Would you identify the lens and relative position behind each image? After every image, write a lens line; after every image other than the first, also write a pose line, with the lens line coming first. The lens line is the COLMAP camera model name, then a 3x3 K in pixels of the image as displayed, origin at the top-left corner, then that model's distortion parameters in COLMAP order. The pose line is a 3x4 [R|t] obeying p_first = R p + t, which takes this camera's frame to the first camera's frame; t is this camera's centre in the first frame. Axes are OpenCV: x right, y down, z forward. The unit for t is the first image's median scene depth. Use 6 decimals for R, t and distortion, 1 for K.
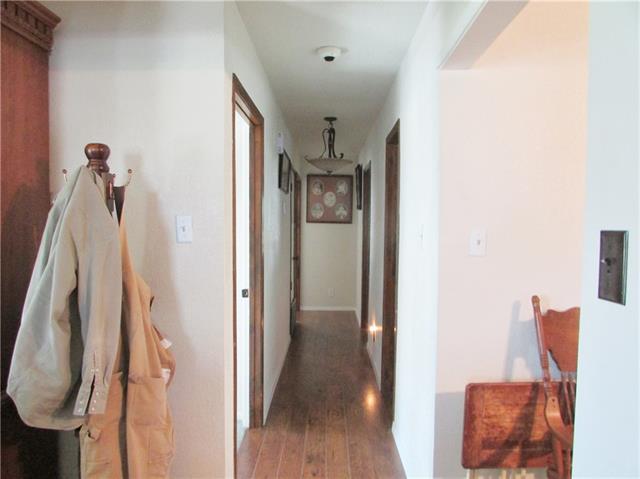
lens RADIAL K [[458.3, 0, 319.3], [0, 458.3, 237.1], [0, 0, 1]] dist [-0.026194, -0.002016]
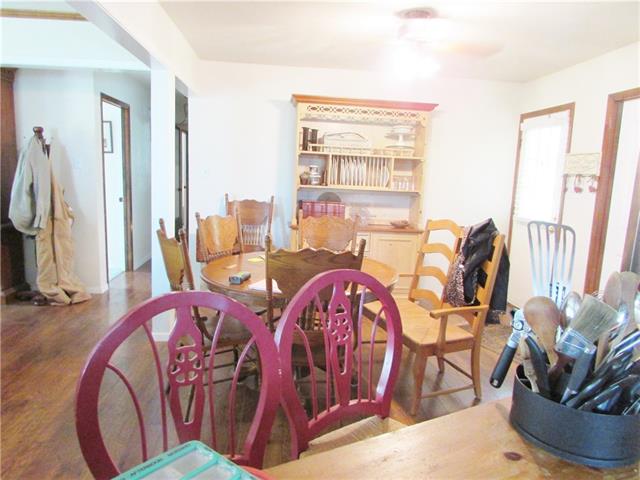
lens RADIAL K [[458.3, 0, 321.7], [0, 458.3, 243.2], [0, 0, 1]] dist [-0.026194, -0.002016]
pose [[0.992208, 0.015258, 0.123656, 0.788128], [-0.031097, 0.991391, 0.127187, 0.067269], [-0.120651, -0.130041, 0.984141, -1.778825]]
